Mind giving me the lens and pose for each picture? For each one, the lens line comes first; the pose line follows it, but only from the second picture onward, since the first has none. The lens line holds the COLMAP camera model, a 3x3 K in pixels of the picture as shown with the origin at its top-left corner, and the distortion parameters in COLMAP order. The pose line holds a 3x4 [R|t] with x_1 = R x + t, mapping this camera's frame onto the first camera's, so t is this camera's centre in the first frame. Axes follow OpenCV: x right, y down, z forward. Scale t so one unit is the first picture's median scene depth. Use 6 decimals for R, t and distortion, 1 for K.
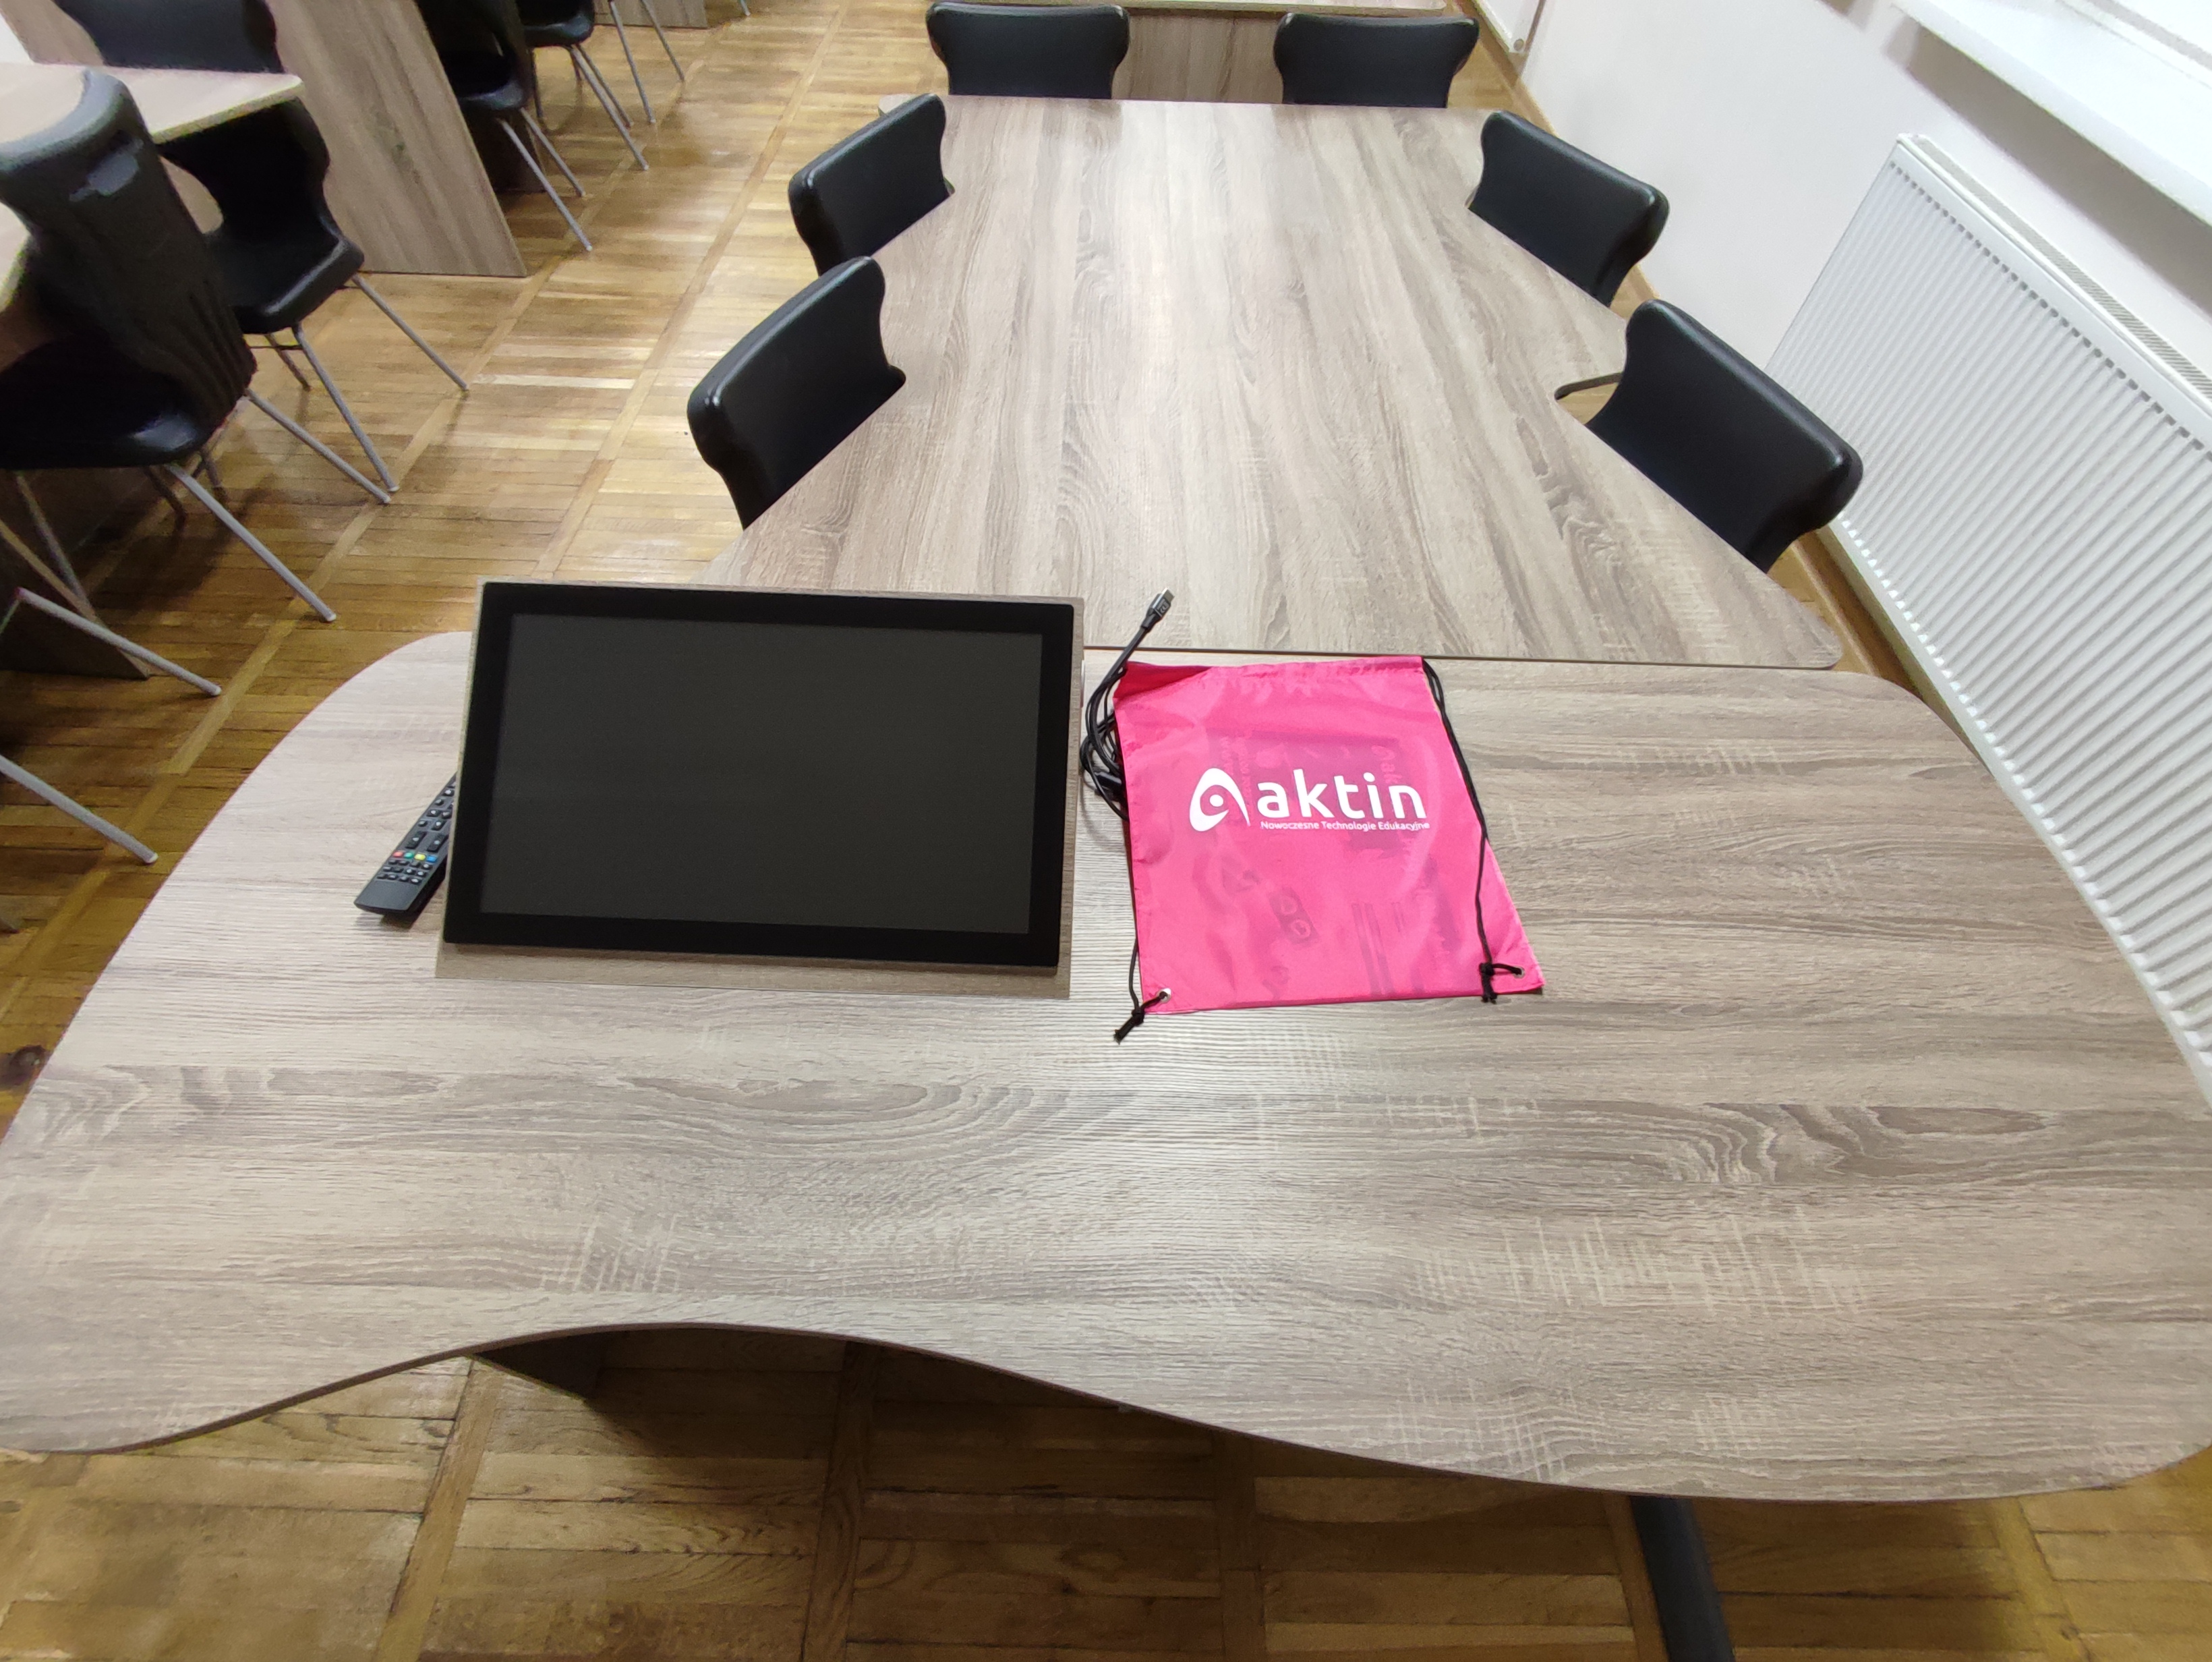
lens RADIAL K [[1015.9, 0, 1107.2], [0, 1015.9, 828.7], [0, 0, 1]] dist [-0.011710, -0.000450]
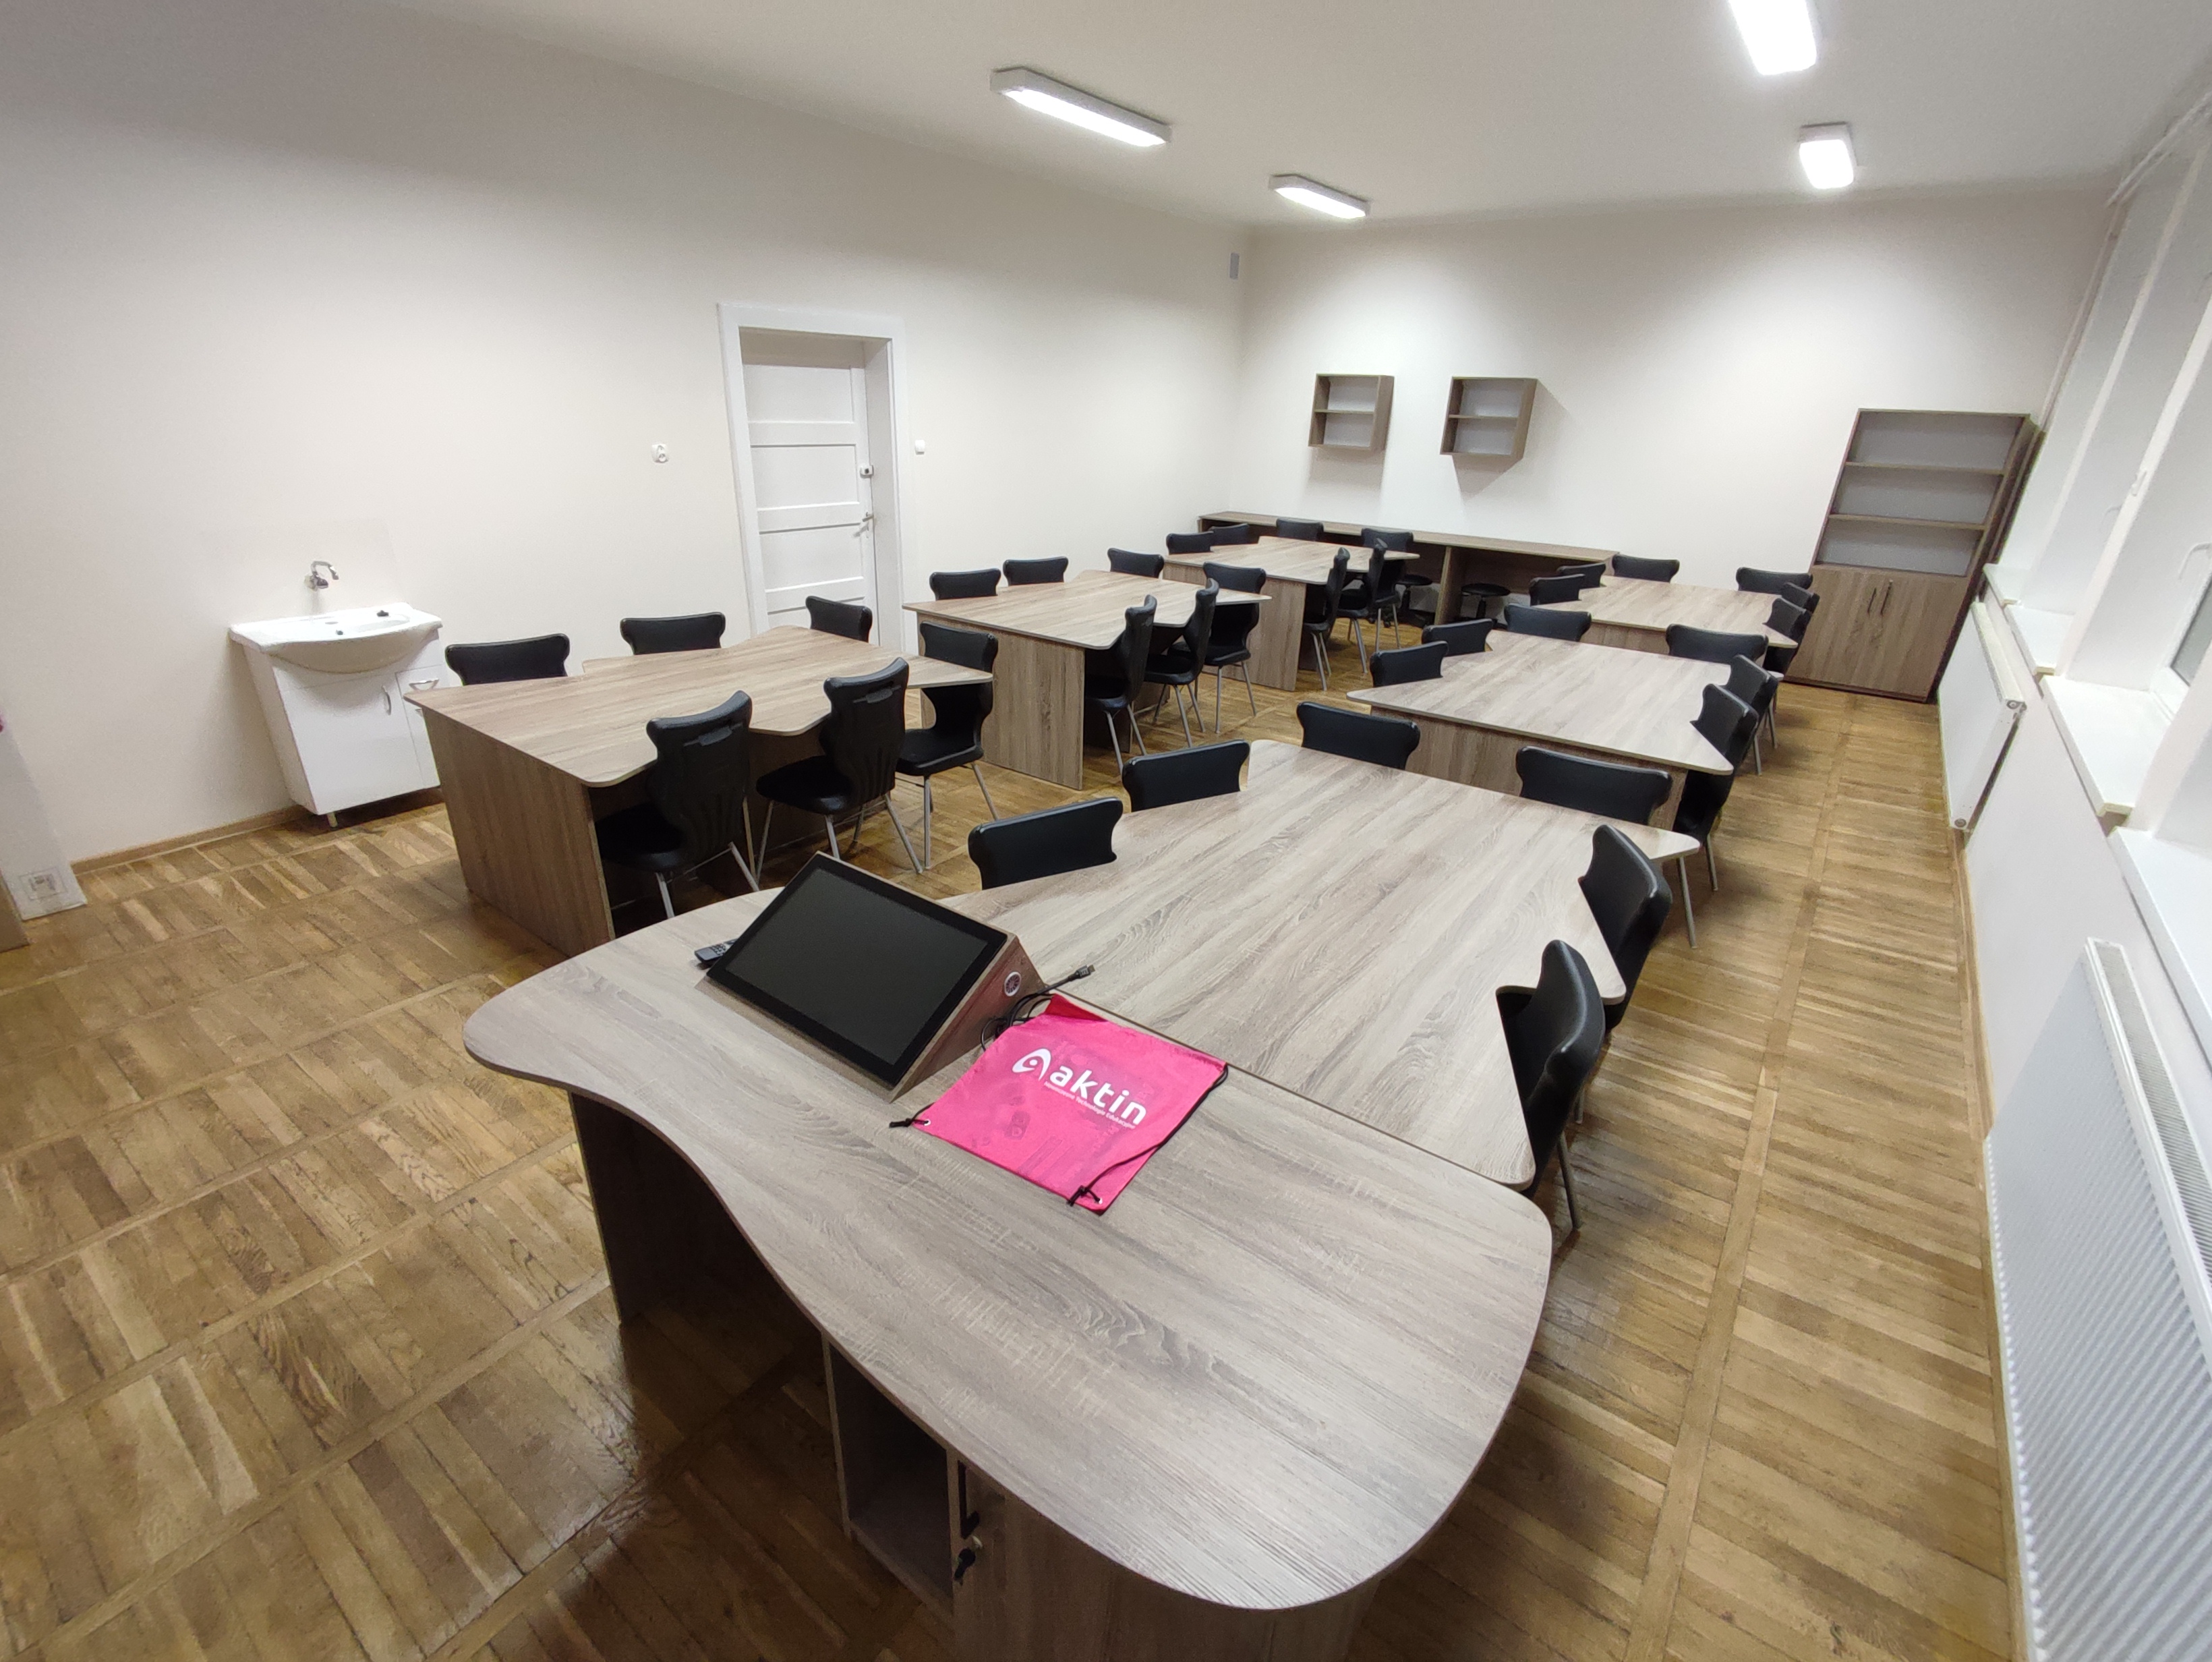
lens RADIAL K [[1007.3, 0, 1100.7], [0, 1007.3, 837.1], [0, 0, 1]] dist [-0.005617, 0.000046]
pose [[0.809213, 0.233023, -0.539328, 1.024942], [-0.474272, 0.800890, -0.365569, 0.235652], [0.346756, 0.551611, 0.758607, -0.479887]]
